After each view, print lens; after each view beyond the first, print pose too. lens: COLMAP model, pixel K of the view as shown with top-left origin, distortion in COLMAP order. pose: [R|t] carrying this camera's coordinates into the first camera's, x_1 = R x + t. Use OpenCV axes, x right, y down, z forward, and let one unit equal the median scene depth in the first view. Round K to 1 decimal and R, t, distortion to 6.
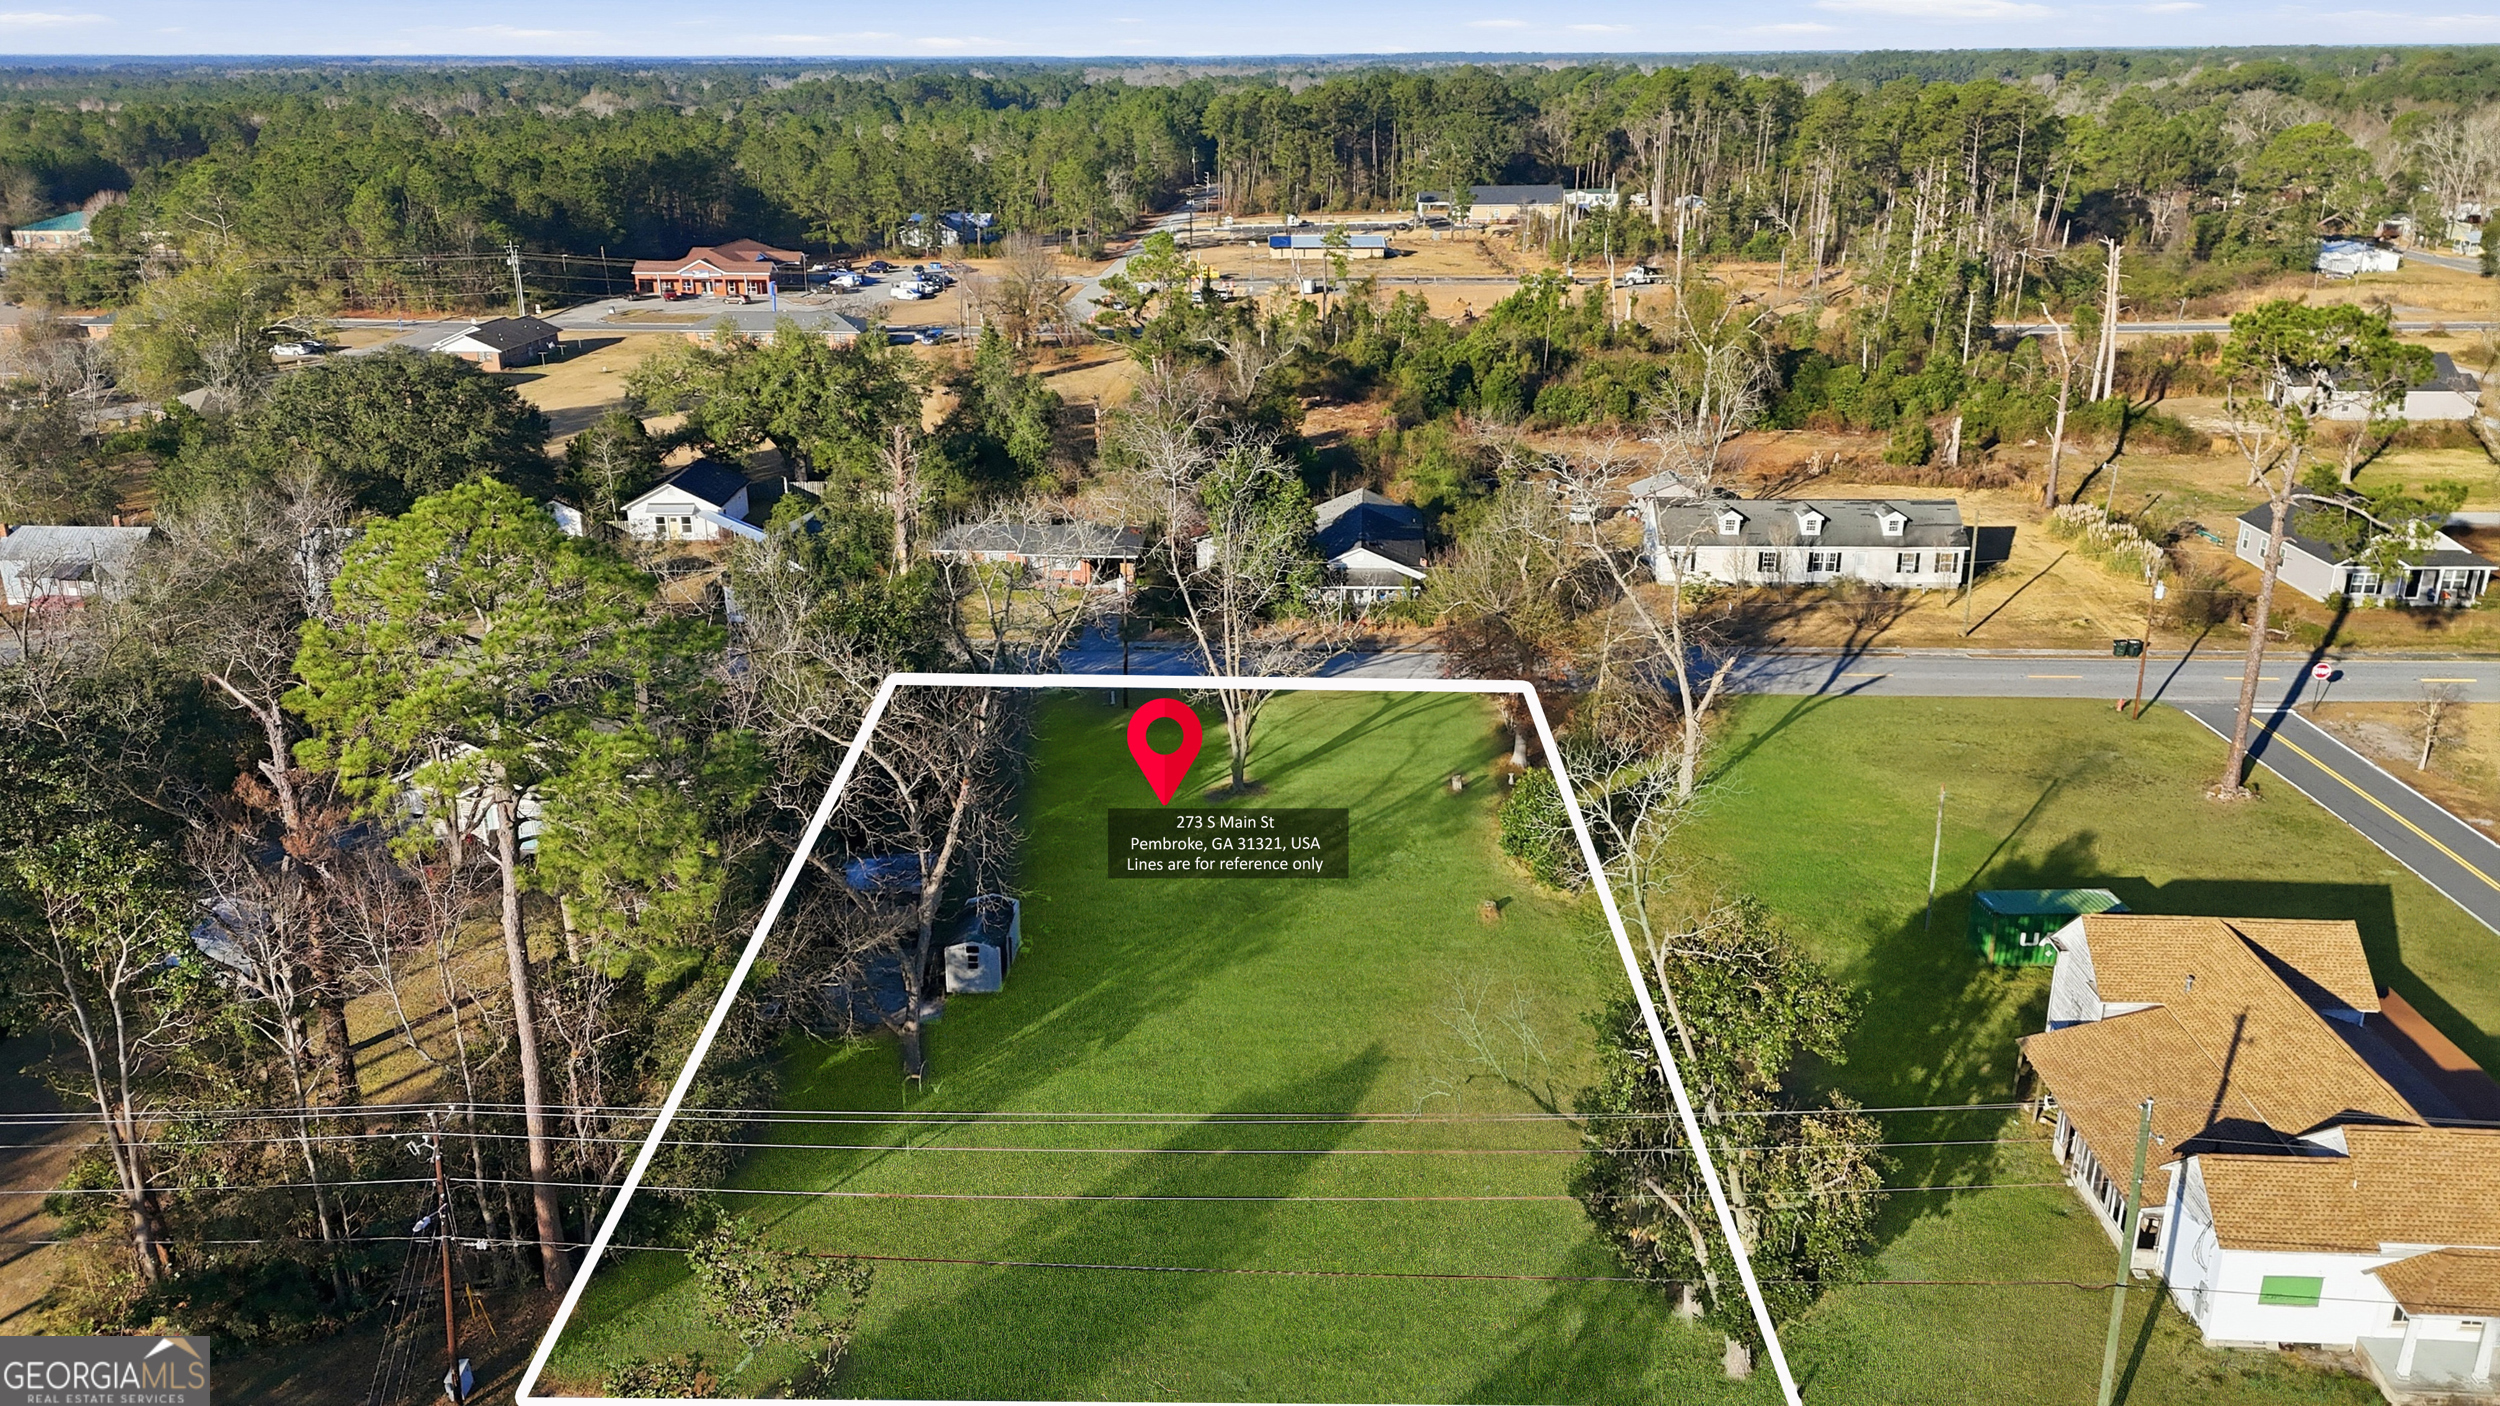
lens RADIAL K [[1832.9, 0, 1253.3], [0, 1832.9, 714.2], [0, 0, 1]] dist [0.069243, -0.070920]
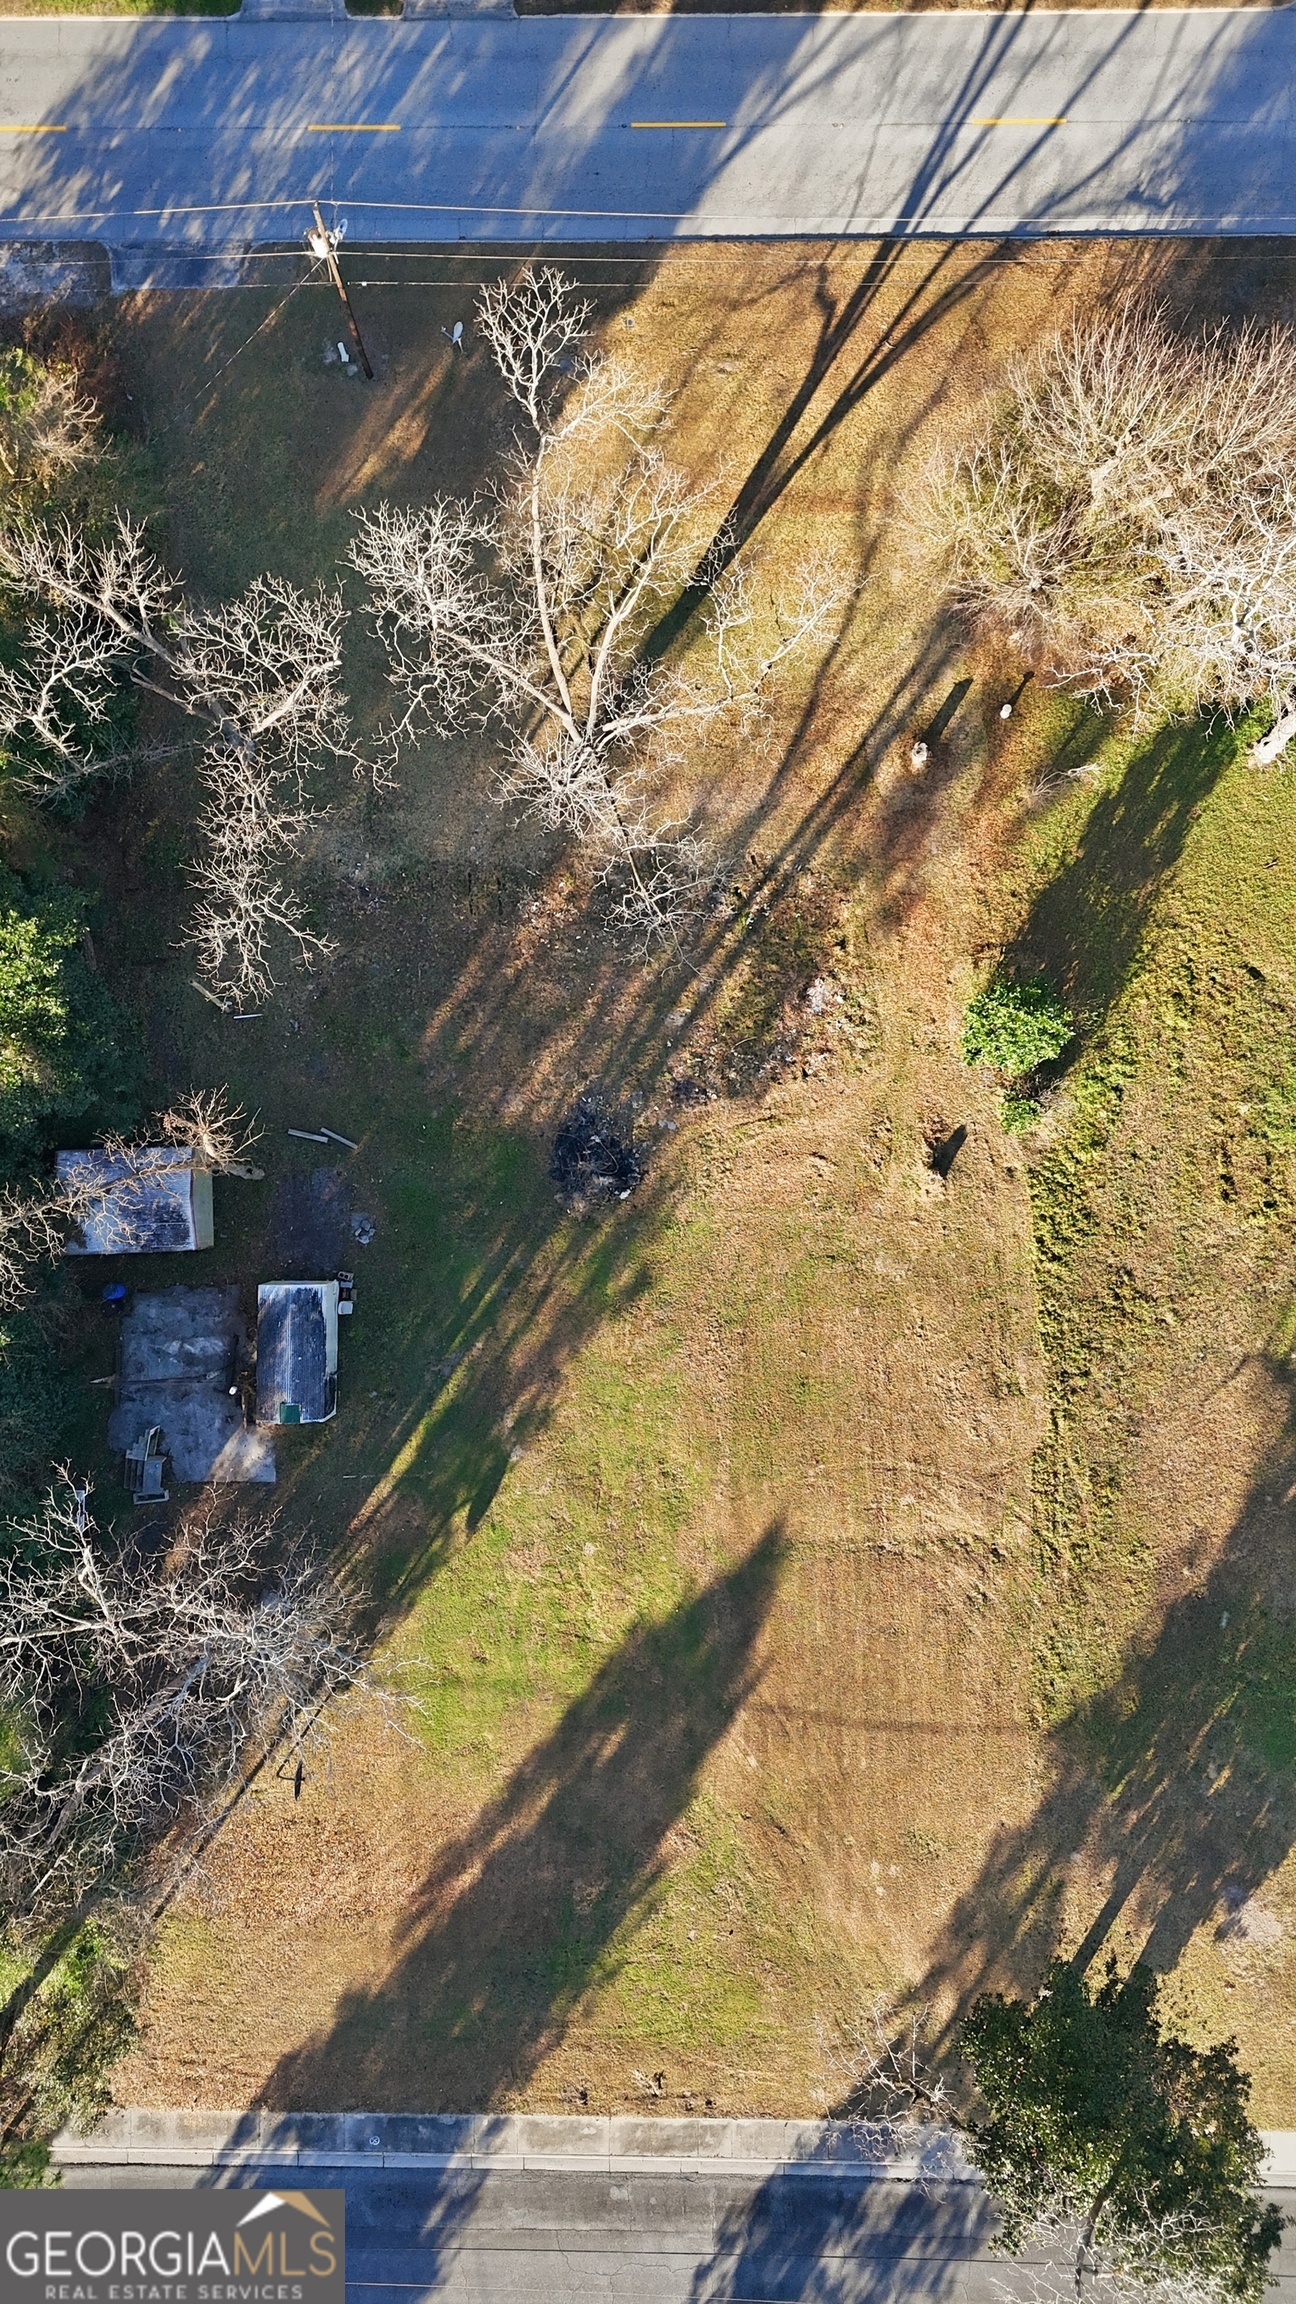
lens RADIAL K [[1689.2, 0, 651.9], [0, 1689.2, 1150.9], [0, 0, 1]] dist [0.069243, -0.070920]
pose [[0.999096, -0.042362, -0.003692, 0.007616], [0.018204, 0.347646, 0.937449, -0.299265], [-0.038428, -0.936668, 0.348103, 0.408495]]
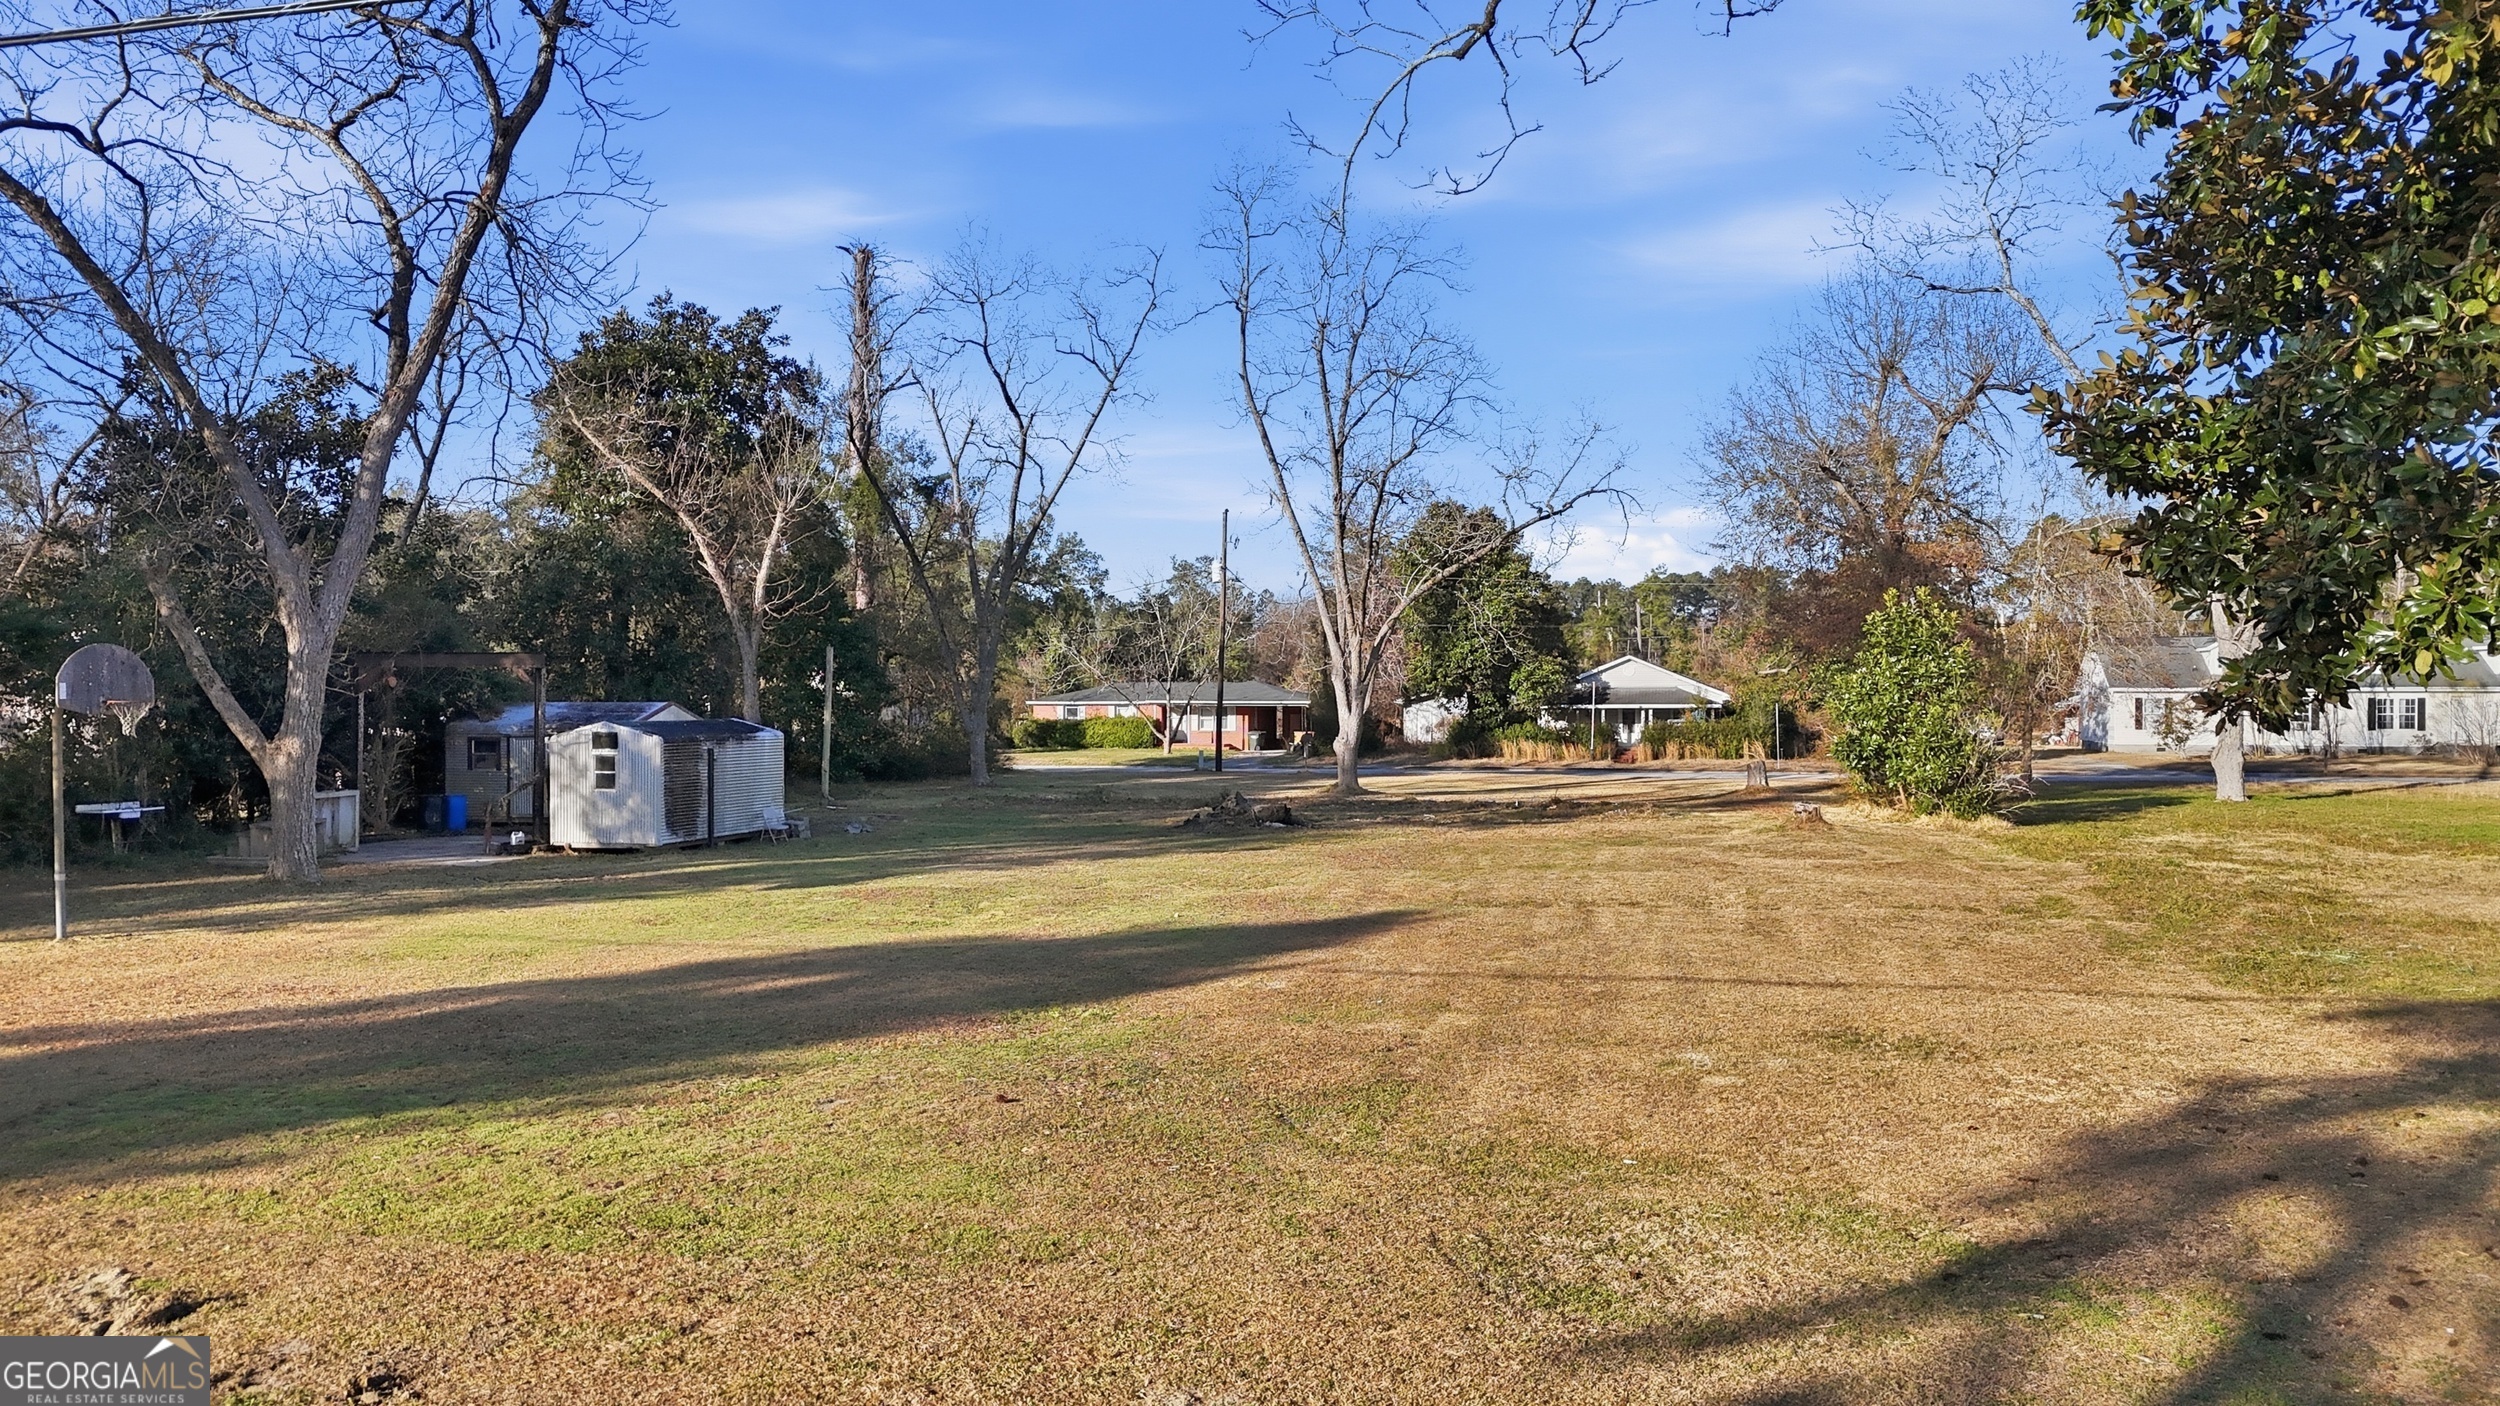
lens RADIAL K [[1832.9, 0, 1241.1], [0, 1832.9, 707.7], [0, 0, 1]] dist [0.069243, -0.070920]
pose [[0.980023, -0.002901, -0.198862, 0.043815], [-0.062210, 0.945249, -0.320366, 0.123899], [0.188904, 0.326338, 0.926185, 0.293803]]
